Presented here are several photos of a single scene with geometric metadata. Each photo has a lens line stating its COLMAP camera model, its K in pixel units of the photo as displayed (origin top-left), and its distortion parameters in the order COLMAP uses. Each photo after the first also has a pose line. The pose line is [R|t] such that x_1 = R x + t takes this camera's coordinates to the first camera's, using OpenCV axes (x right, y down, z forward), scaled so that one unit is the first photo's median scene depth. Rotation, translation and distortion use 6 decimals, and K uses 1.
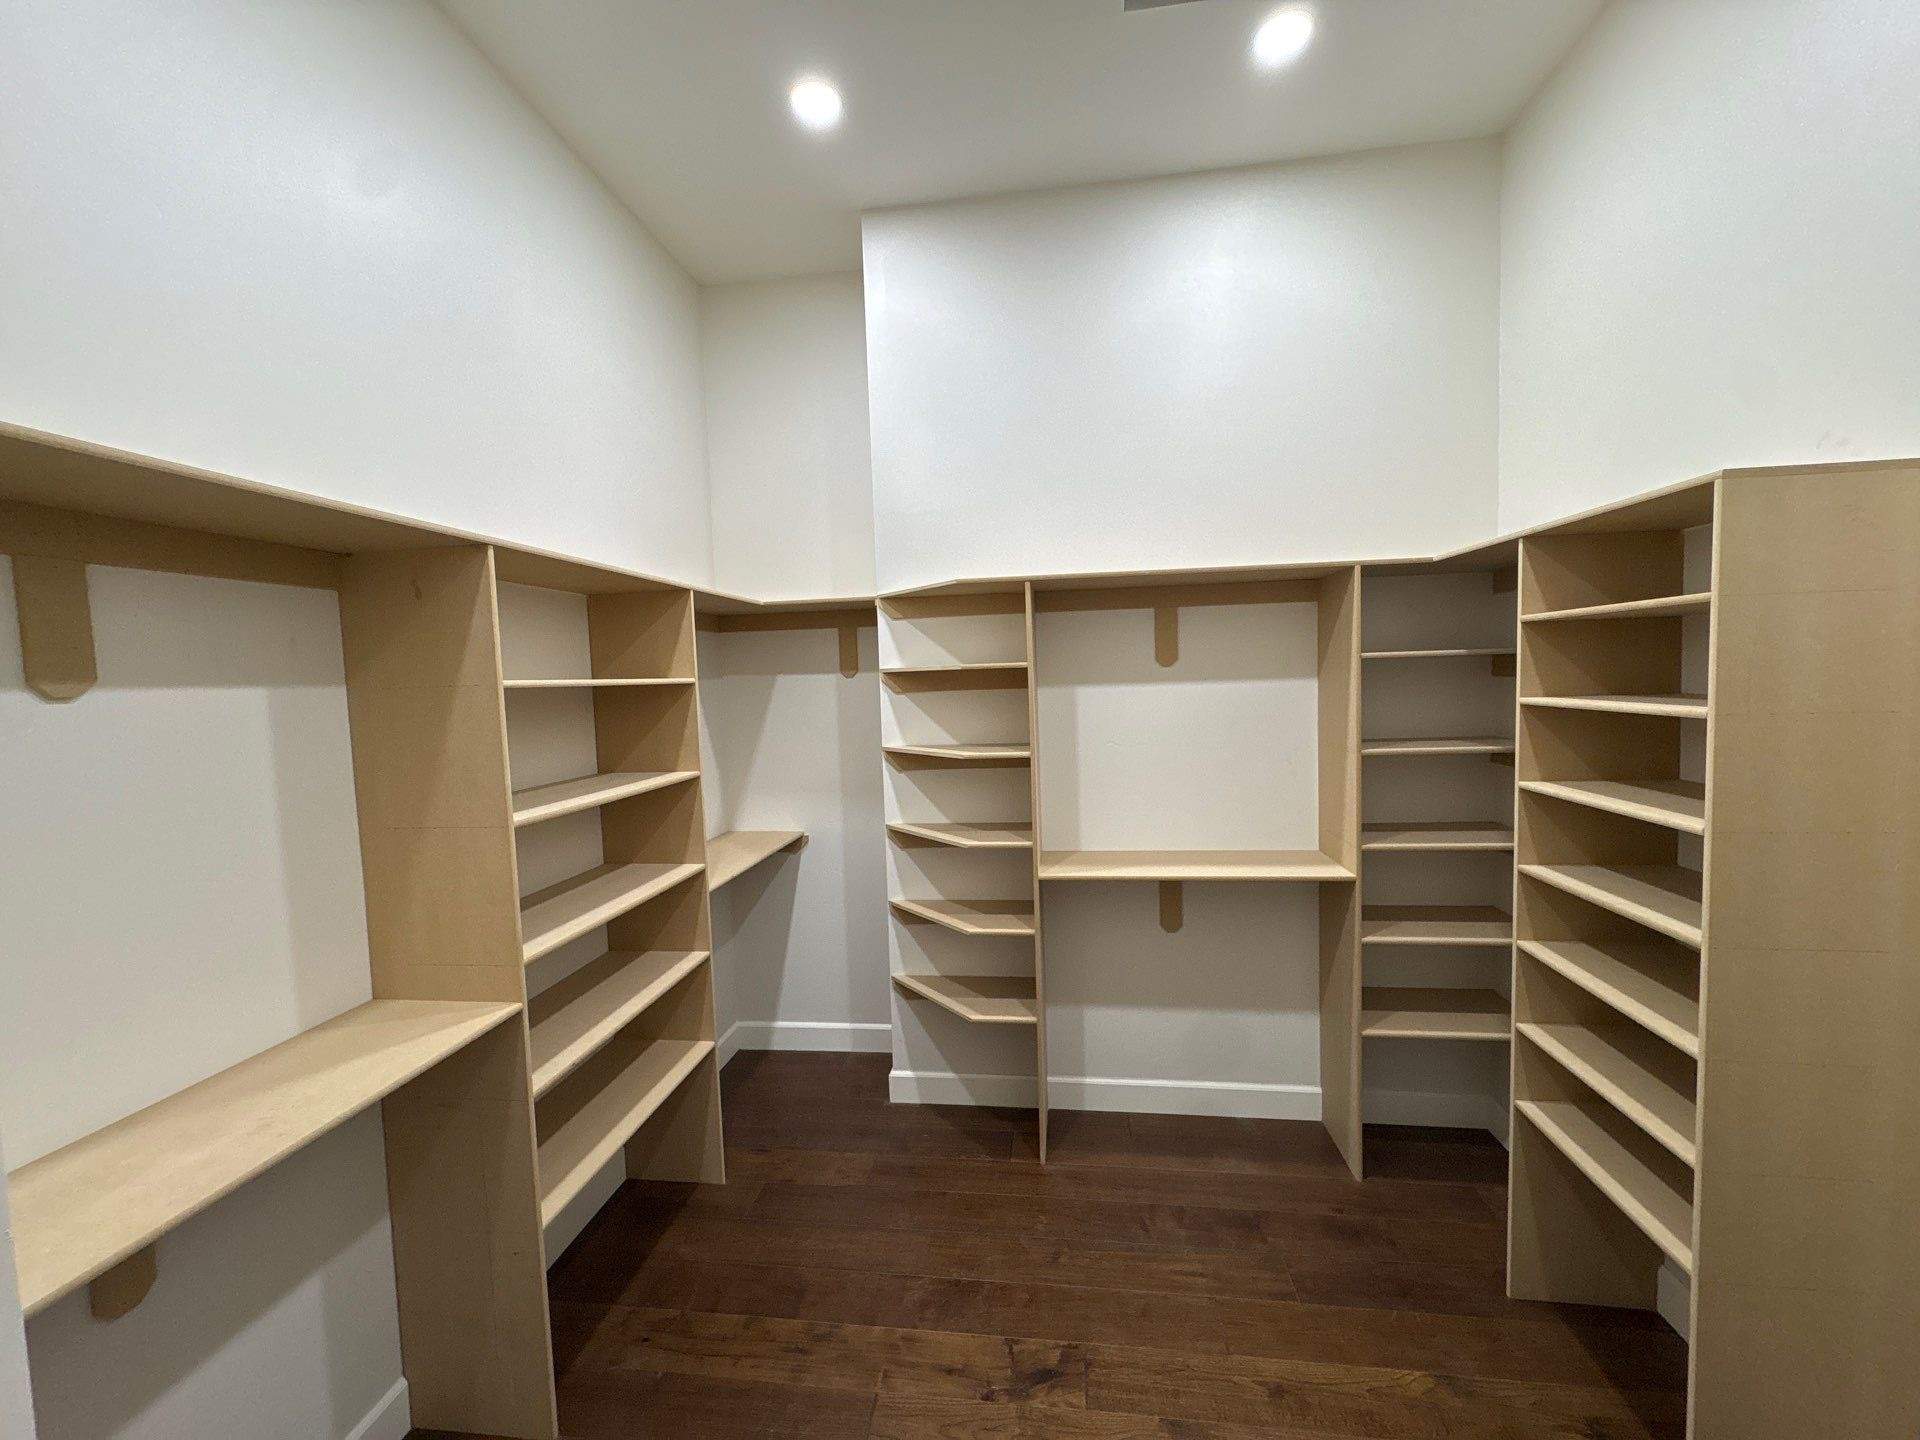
lens RADIAL K [[765.0, 0, 949.2], [0, 765.0, 718.5], [0, 0, 1]] dist [-0.000236, -0.000061]
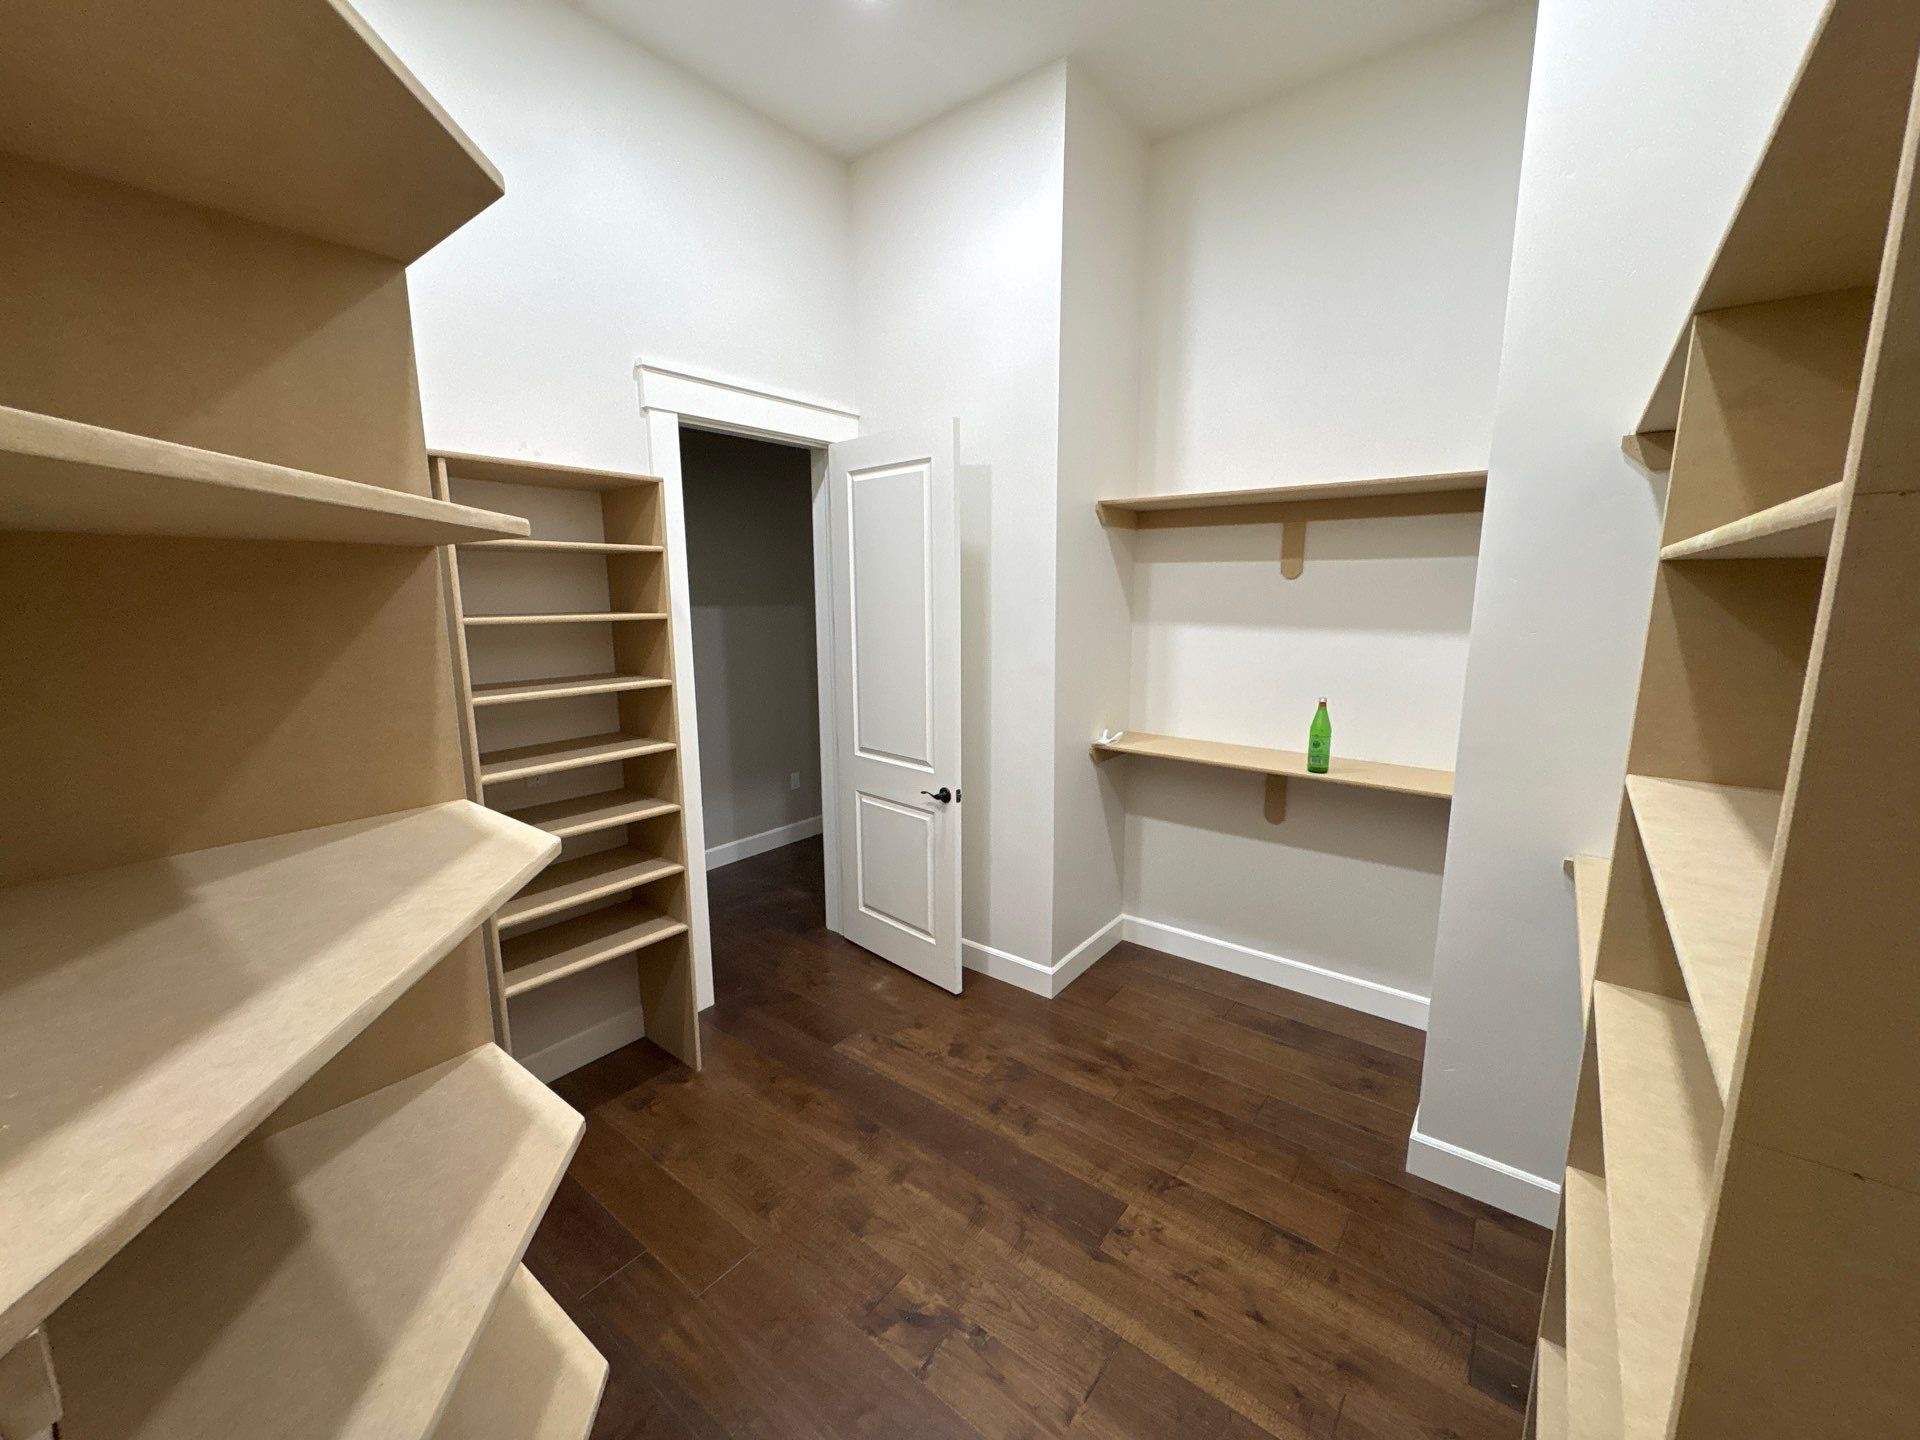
lens RADIAL K [[765.0, 0, 962.5], [0, 765.0, 719.7], [0, 0, 1]] dist [-0.000236, -0.000061]
pose [[-0.869722, -0.052772, 0.490713, -0.257364], [0.057907, 0.976489, 0.207645, -0.053090], [-0.490134, 0.209009, -0.846217, 1.167352]]
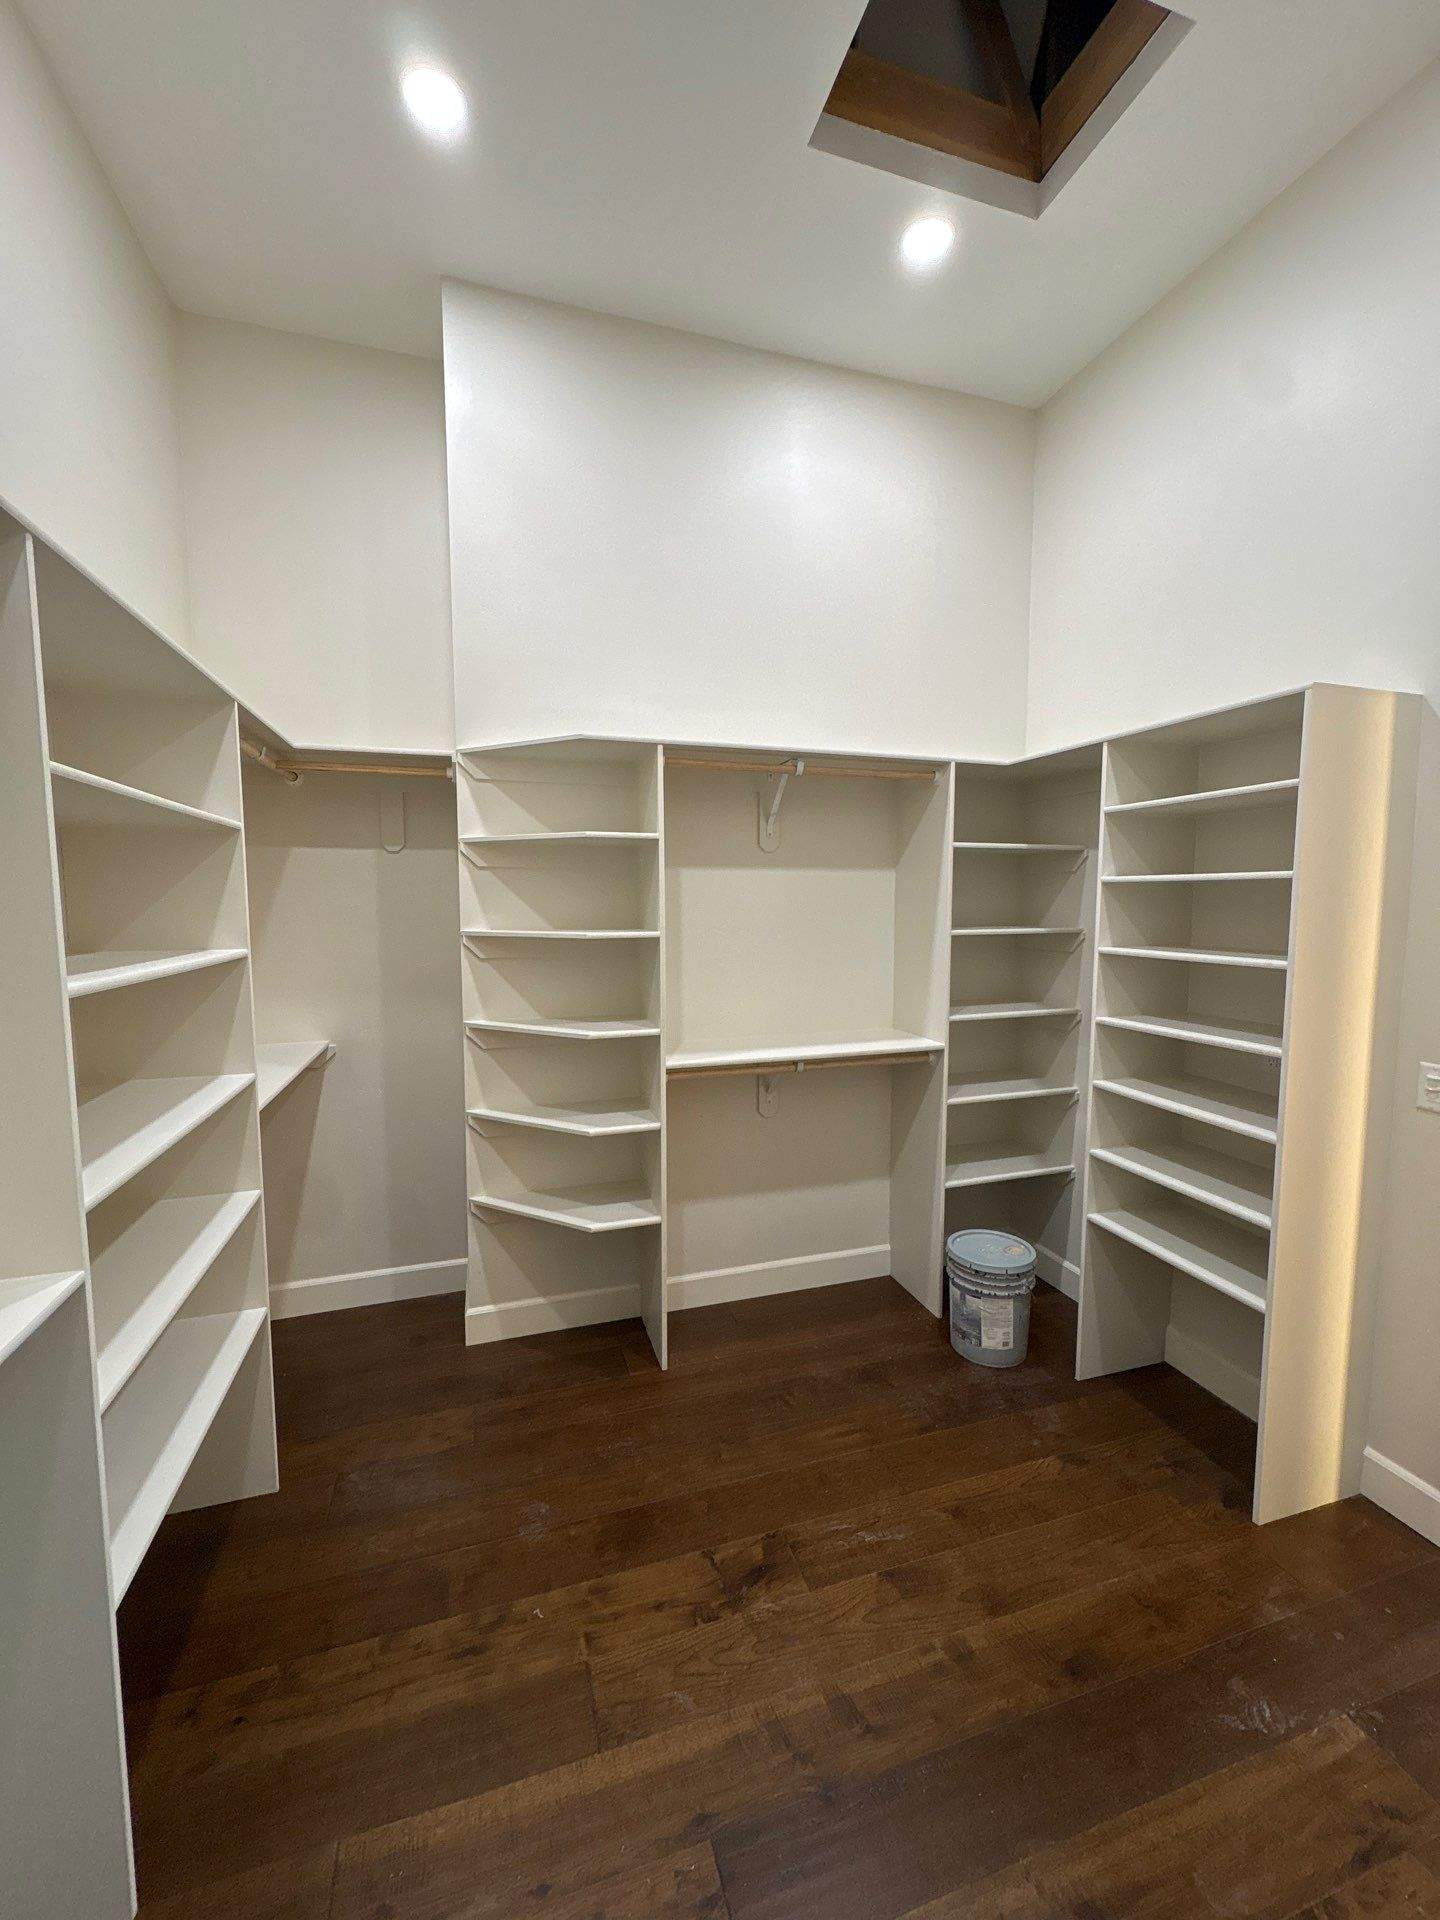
lens RADIAL K [[765.0, 0, 708.1], [0, 765.0, 961.6], [0, 0, 1]] dist [-0.000236, -0.000061]
pose [[0.905677, -0.003699, 0.423953, -0.233420], [-0.002925, 0.999884, 0.014972, 0.065874], [-0.423959, -0.014800, 0.905560, 0.132506]]
